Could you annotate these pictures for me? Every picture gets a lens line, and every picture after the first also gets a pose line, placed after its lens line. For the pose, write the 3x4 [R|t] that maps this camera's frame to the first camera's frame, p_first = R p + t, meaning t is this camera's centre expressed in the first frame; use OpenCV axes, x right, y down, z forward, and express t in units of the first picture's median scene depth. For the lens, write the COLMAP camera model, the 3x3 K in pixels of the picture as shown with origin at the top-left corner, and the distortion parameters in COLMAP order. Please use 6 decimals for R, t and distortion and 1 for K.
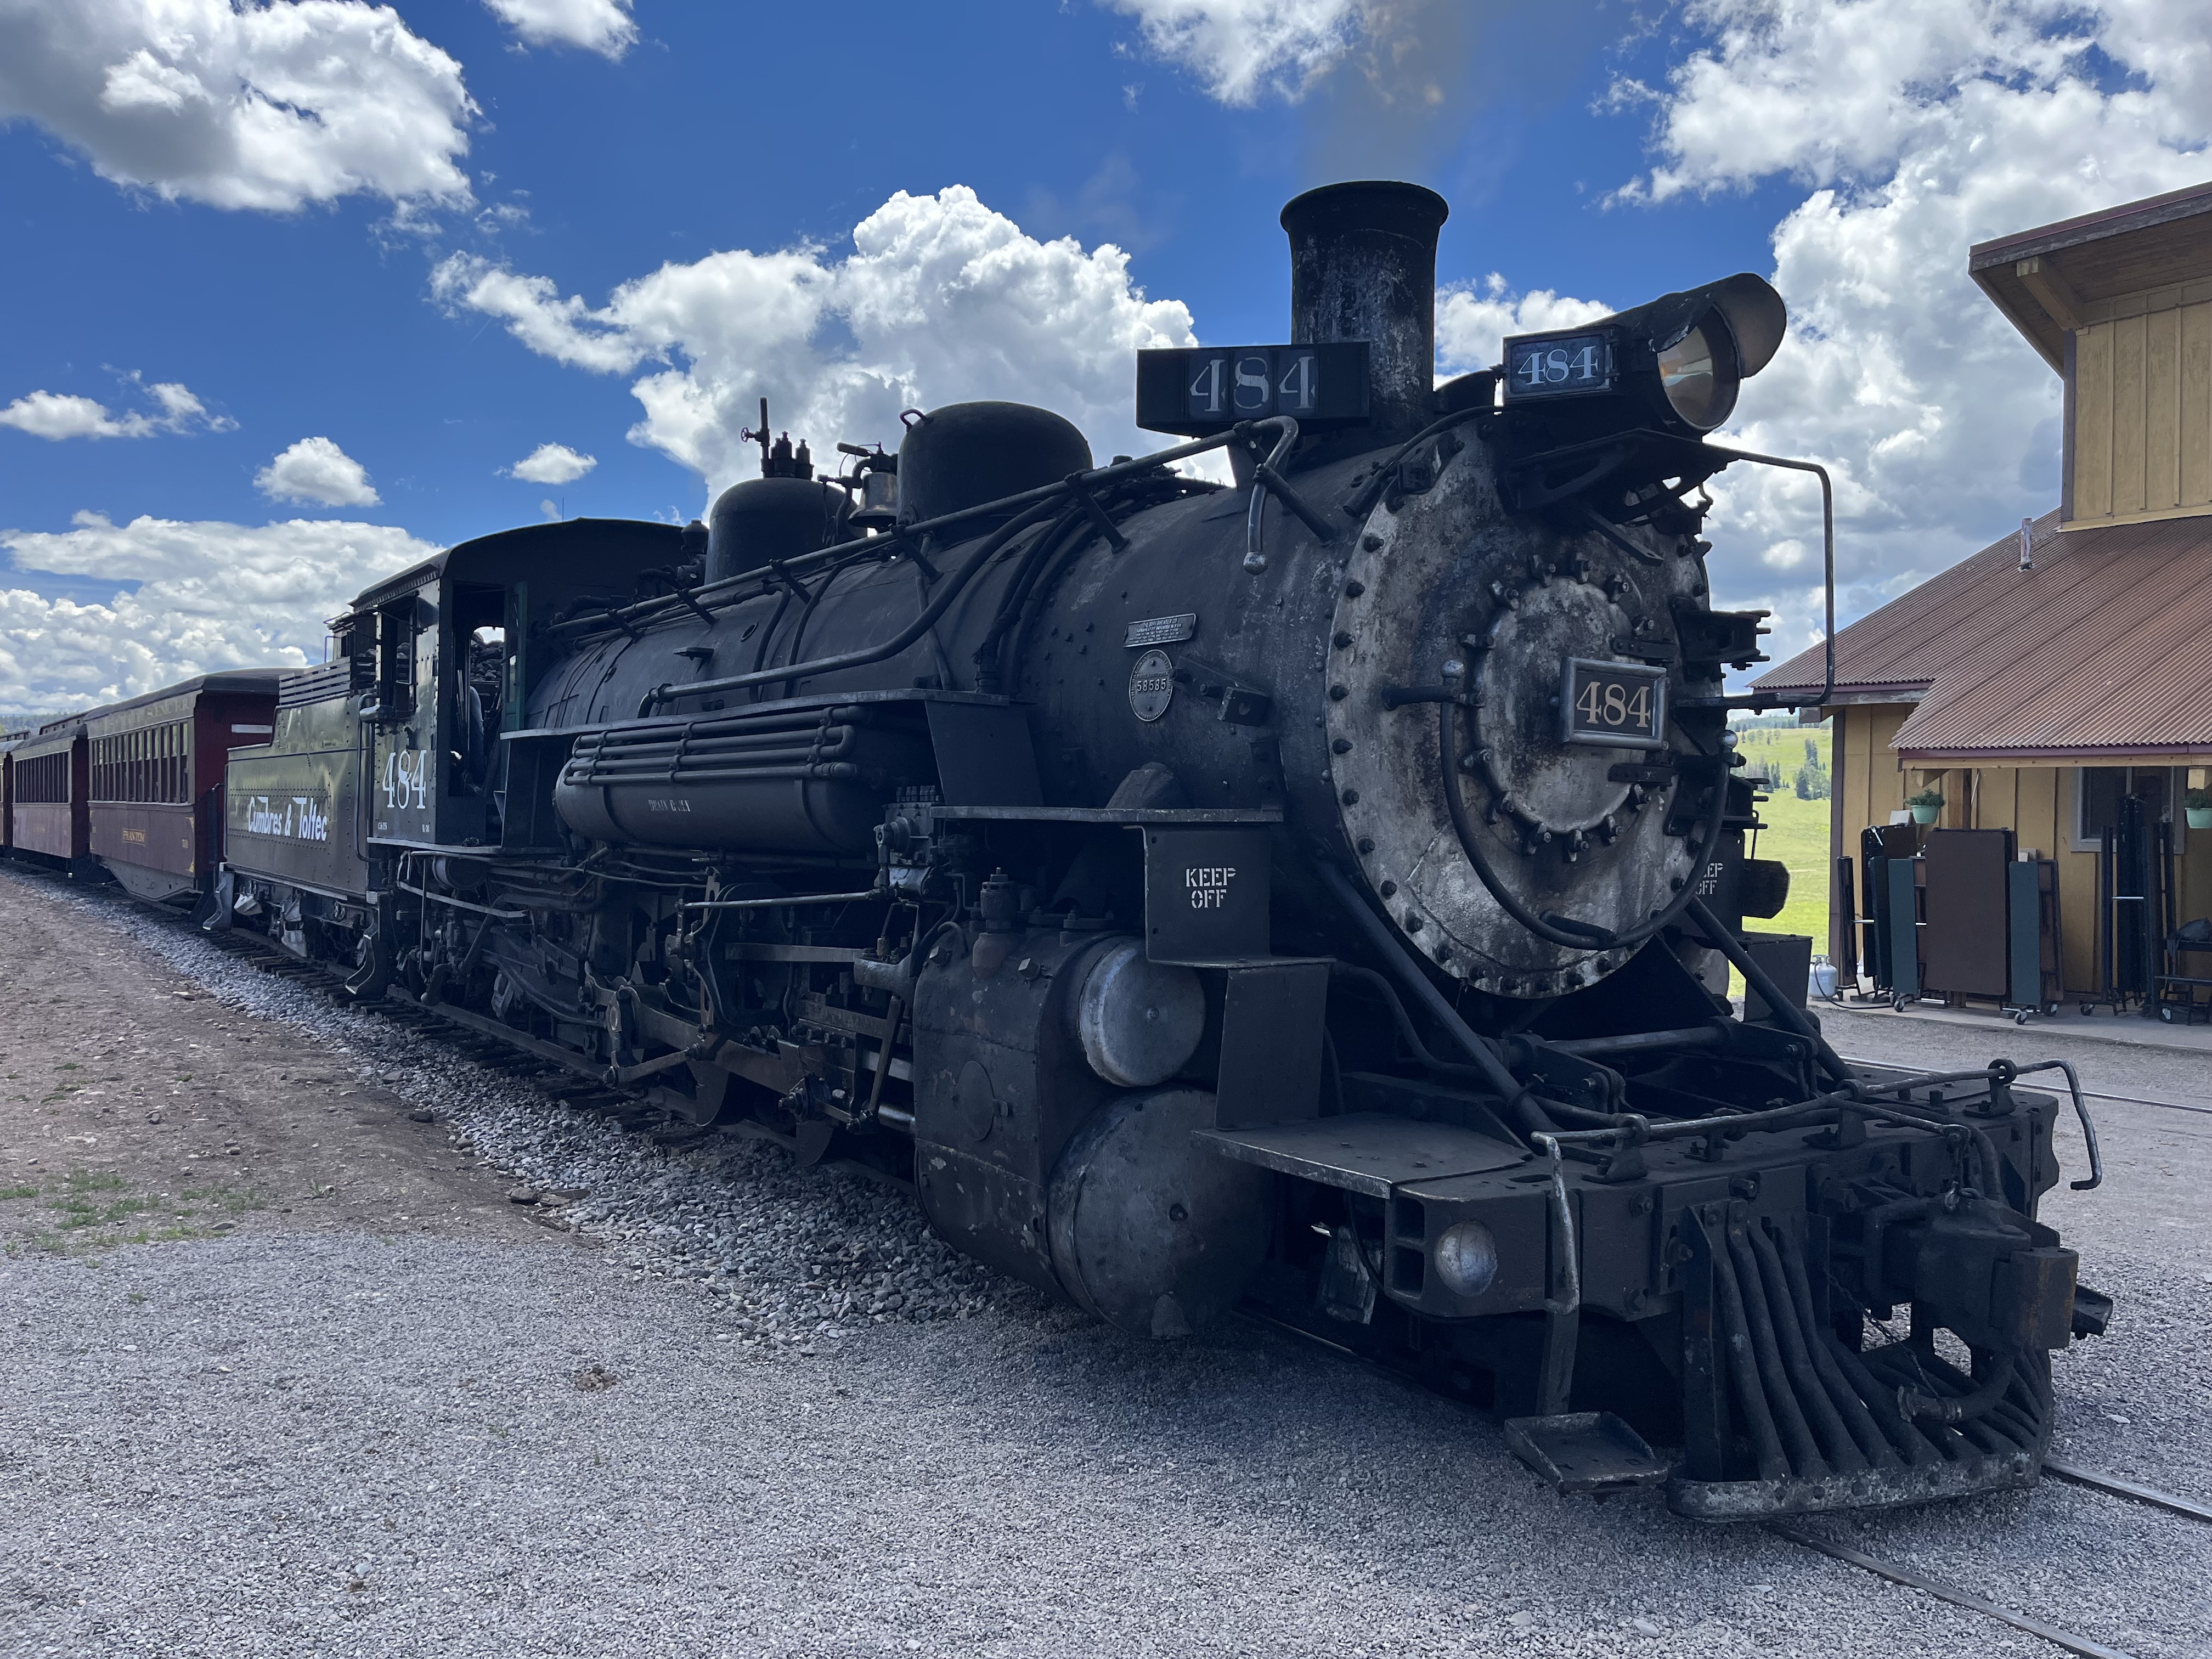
lens RADIAL K [[1624.7, 0, 1134.1], [0, 1624.7, 825.8], [0, 0, 1]] dist [0.046651, -0.038376]
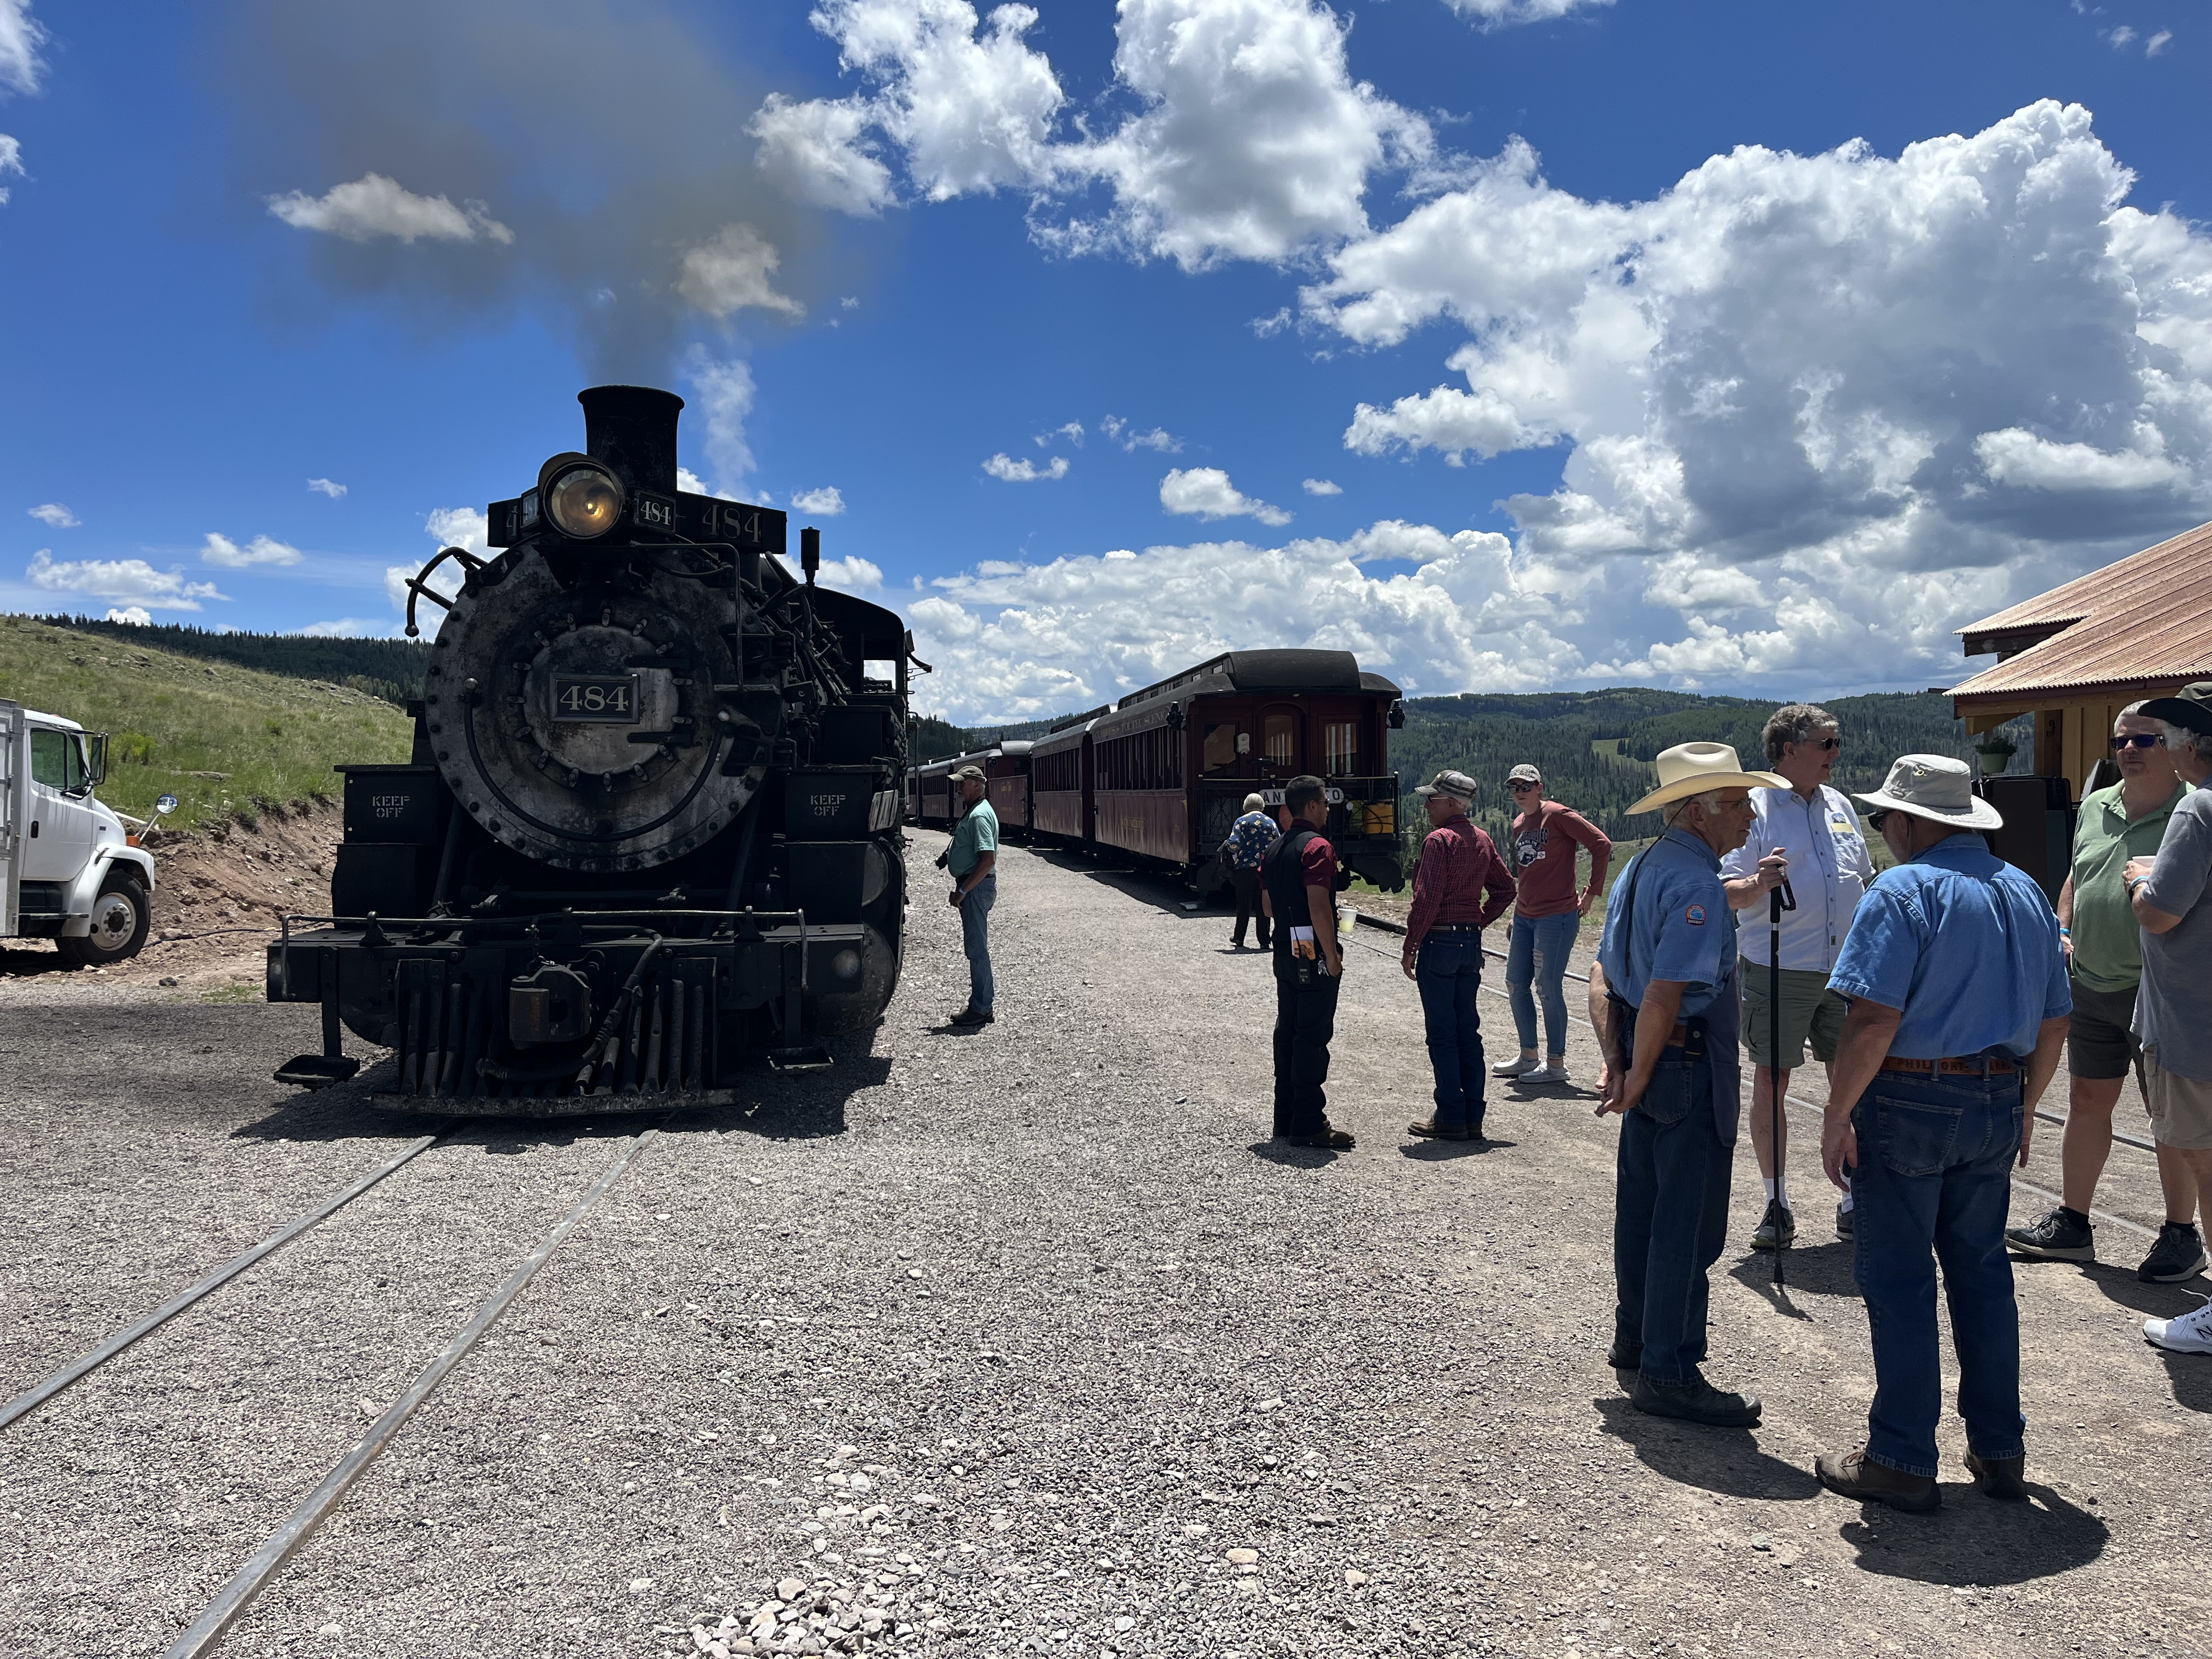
lens RADIAL K [[1624.7, 0, 1134.1], [0, 1624.7, 825.8], [0, 0, 1]] dist [0.046651, -0.038376]
pose [[0.874841, -0.006517, -0.484366, 1.629498], [0.012030, 0.999893, 0.008275, 0.052196], [0.484260, -0.013067, 0.874827, -0.226933]]
